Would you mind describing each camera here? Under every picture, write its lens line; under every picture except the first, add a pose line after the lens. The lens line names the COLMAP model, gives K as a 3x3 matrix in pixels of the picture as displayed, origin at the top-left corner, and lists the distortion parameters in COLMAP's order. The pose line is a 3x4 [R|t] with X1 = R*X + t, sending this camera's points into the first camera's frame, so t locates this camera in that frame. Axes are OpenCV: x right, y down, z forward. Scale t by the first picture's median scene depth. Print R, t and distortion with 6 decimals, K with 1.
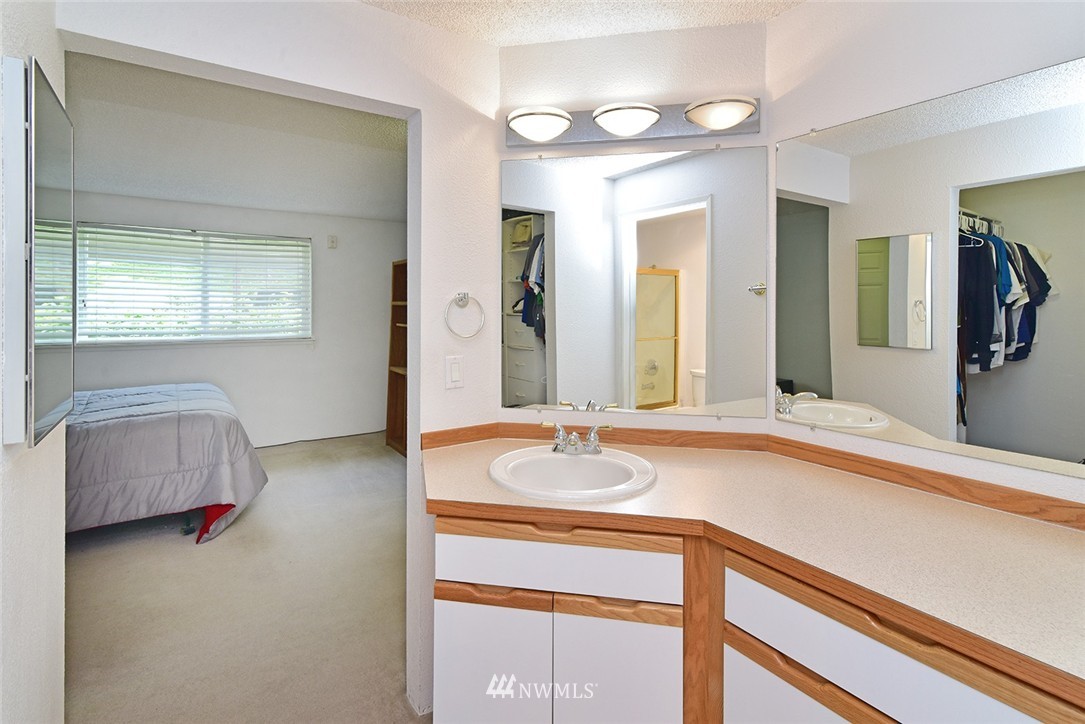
lens RADIAL K [[532.0, 0, 541.8], [0, 532.0, 306.3], [0, 0, 1]] dist [0.000717, 0.000292]
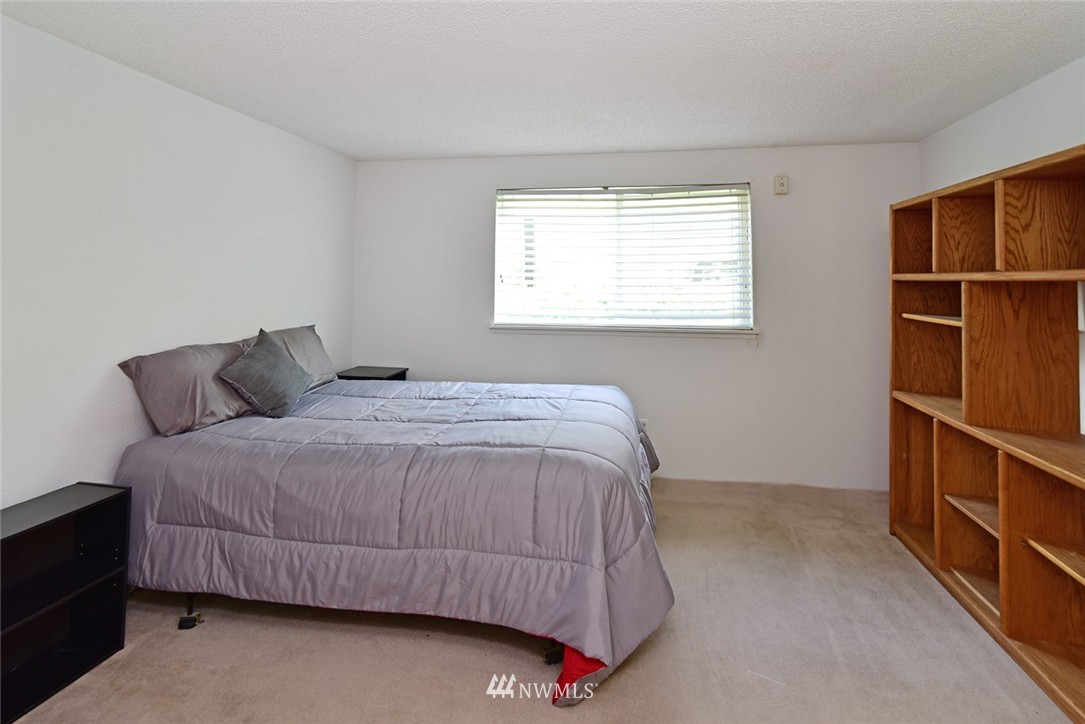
lens RADIAL K [[556.1, 0, 541.6], [0, 556.1, 250.2], [0, 0, 1]] dist [-0.001152, -0.001969]
pose [[0.709794, -0.043643, -0.703056, -0.154105], [-0.000345, 0.998057, -0.062304, 0.004049], [0.704409, 0.044466, 0.708400, 0.381550]]
